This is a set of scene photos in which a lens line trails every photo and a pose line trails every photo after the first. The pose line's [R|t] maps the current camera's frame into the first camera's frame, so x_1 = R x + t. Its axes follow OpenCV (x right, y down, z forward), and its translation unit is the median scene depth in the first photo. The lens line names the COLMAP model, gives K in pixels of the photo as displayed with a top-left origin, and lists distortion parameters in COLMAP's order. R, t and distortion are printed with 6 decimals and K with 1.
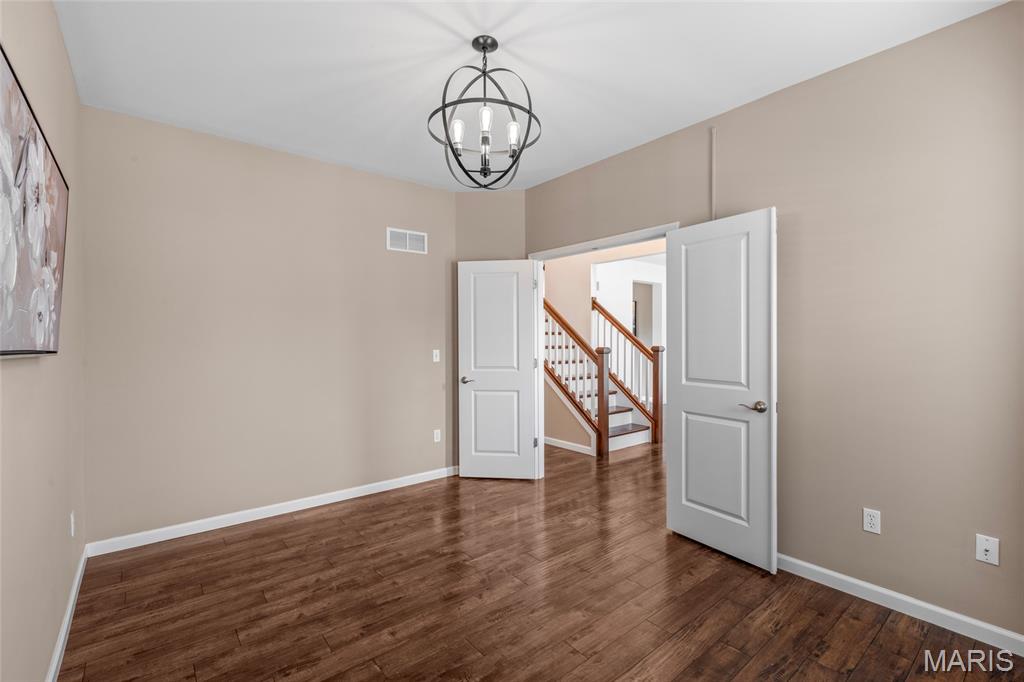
lens RADIAL K [[453.3, 0, 510.0], [0, 453.3, 340.8], [0, 0, 1]] dist [-0.000440, 0.002278]
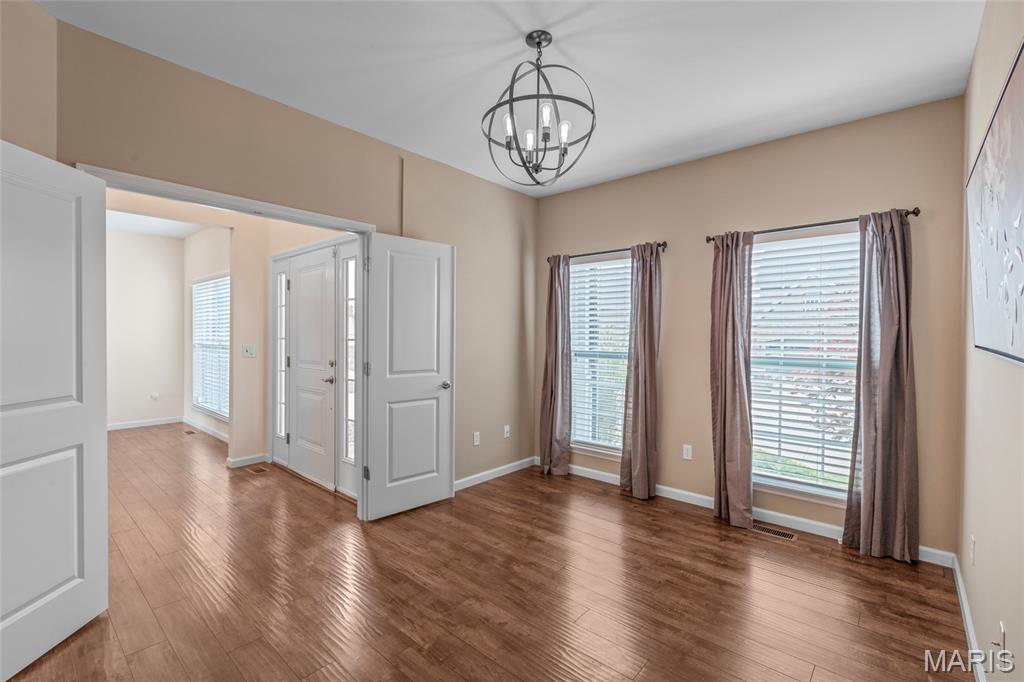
lens RADIAL K [[453.3, 0, 508.9], [0, 453.3, 339.3], [0, 0, 1]] dist [-0.000440, 0.002278]
pose [[-0.174222, -0.002954, 0.984702, -0.850712], [0.002721, 0.999990, 0.003481, -0.000459], [-0.984703, 0.003286, -0.174212, 1.027448]]
